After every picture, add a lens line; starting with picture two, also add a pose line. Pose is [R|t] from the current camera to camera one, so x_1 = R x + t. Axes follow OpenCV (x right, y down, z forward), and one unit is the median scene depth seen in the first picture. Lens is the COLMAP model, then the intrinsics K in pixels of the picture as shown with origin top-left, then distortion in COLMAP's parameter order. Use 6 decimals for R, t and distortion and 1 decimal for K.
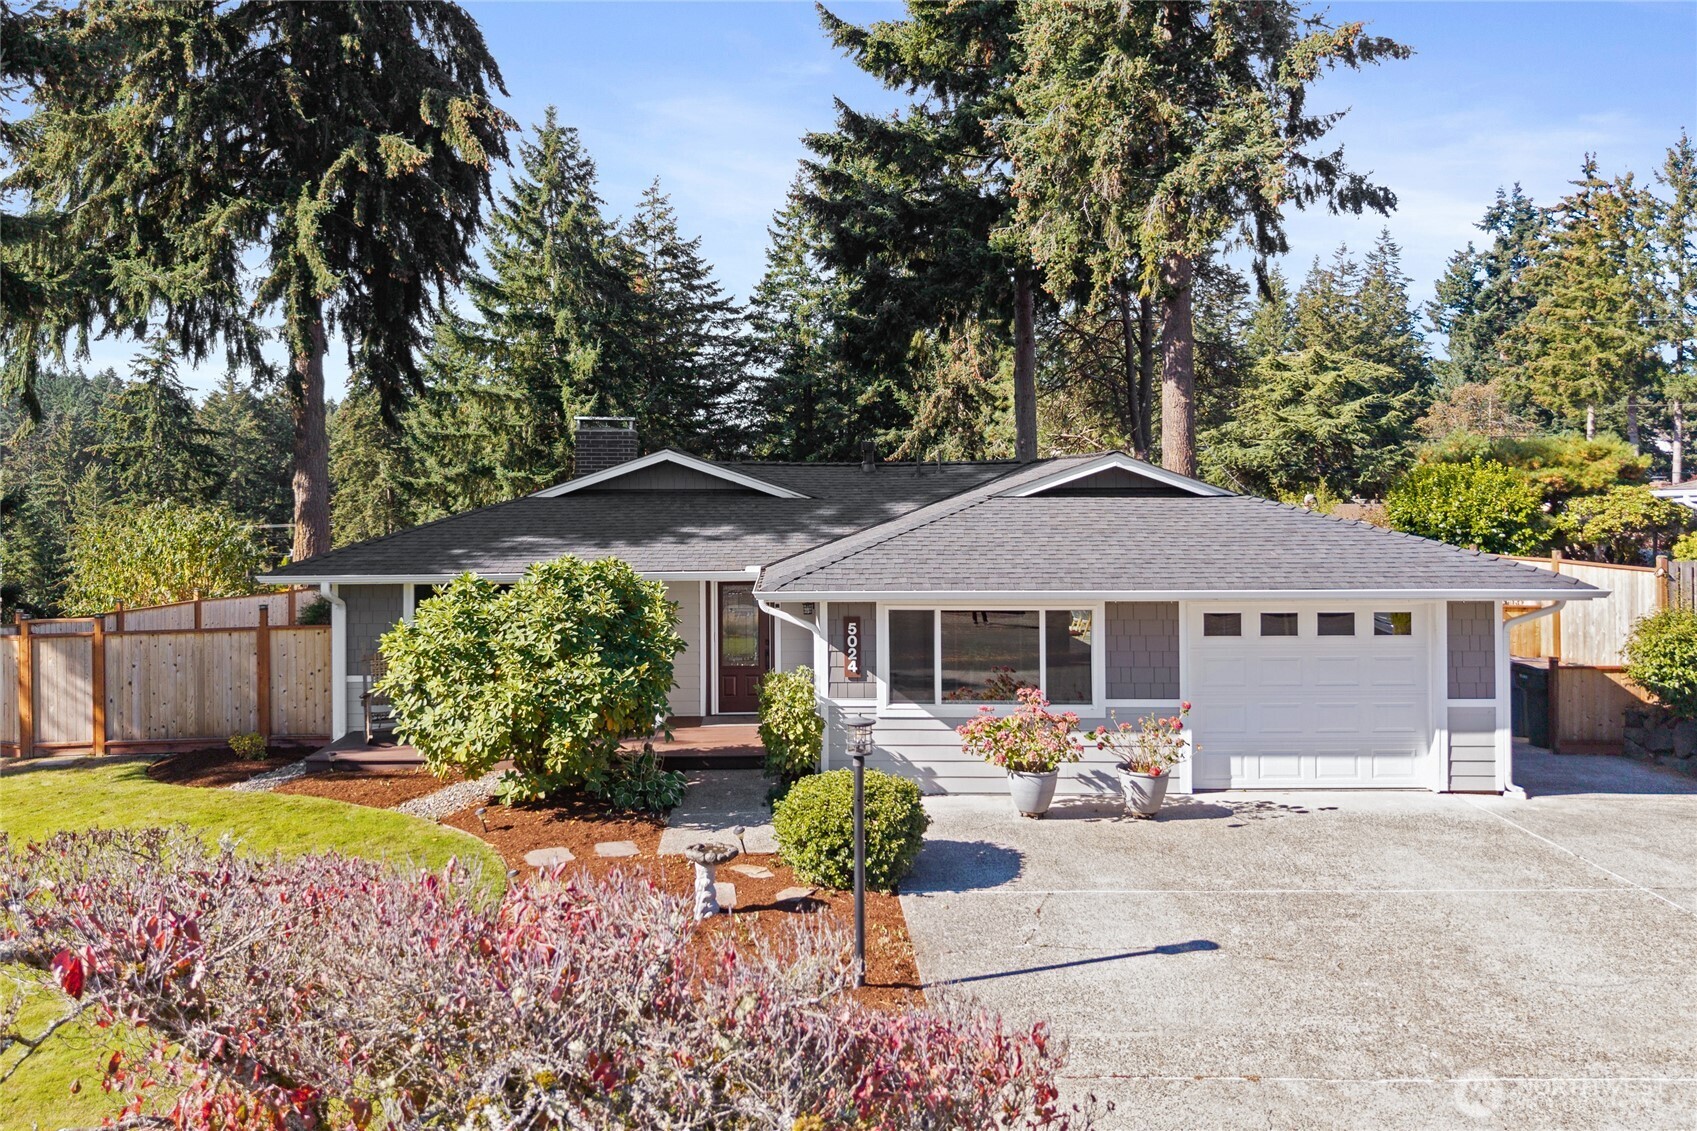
lens RADIAL K [[1357.2, 0, 767.5], [0, 1357.2, 469.6], [0, 0, 1]] dist [0.001132, -0.004493]
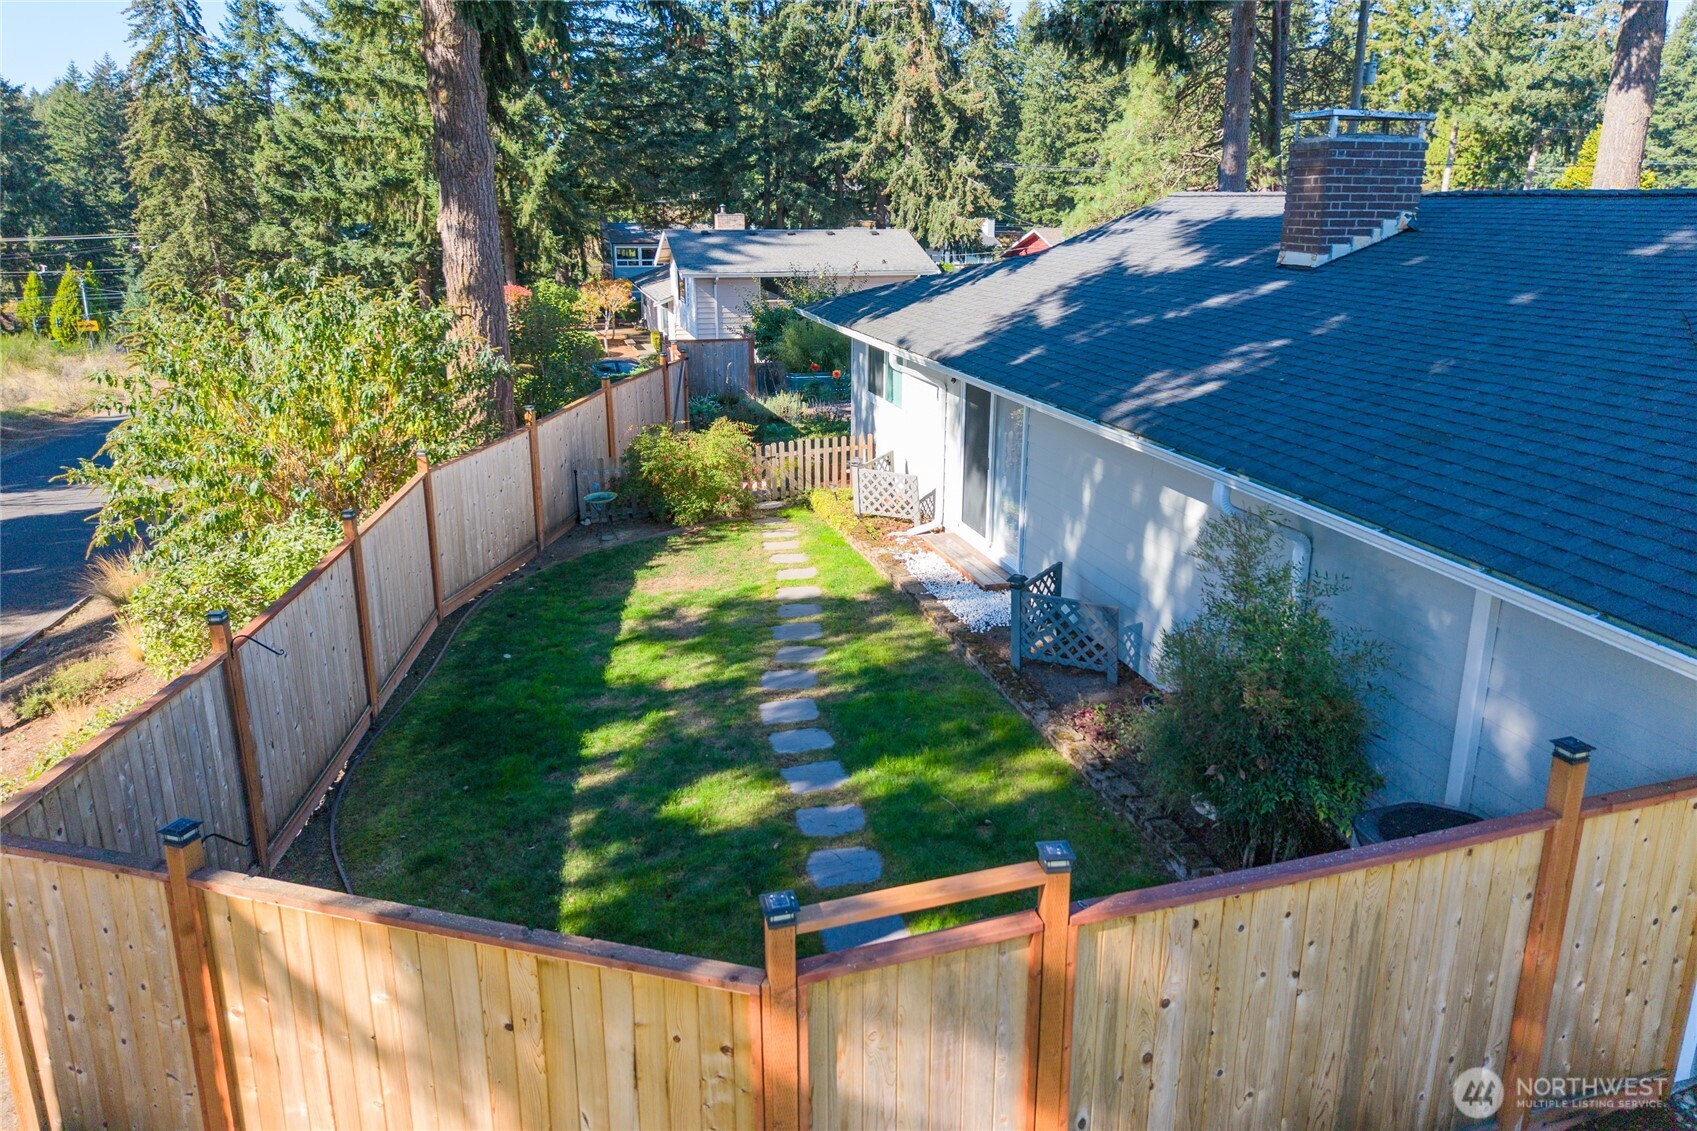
lens RADIAL K [[1160.8, 0, 847.7], [0, 1160.8, 500.7], [0, 0, 1]] dist [0.000788, 0.000707]
pose [[0.955643, -0.065696, 0.287107, -0.146629], [-0.013561, 0.963958, 0.265710, -0.003807], [-0.294215, -0.257817, 0.920309, 0.205662]]
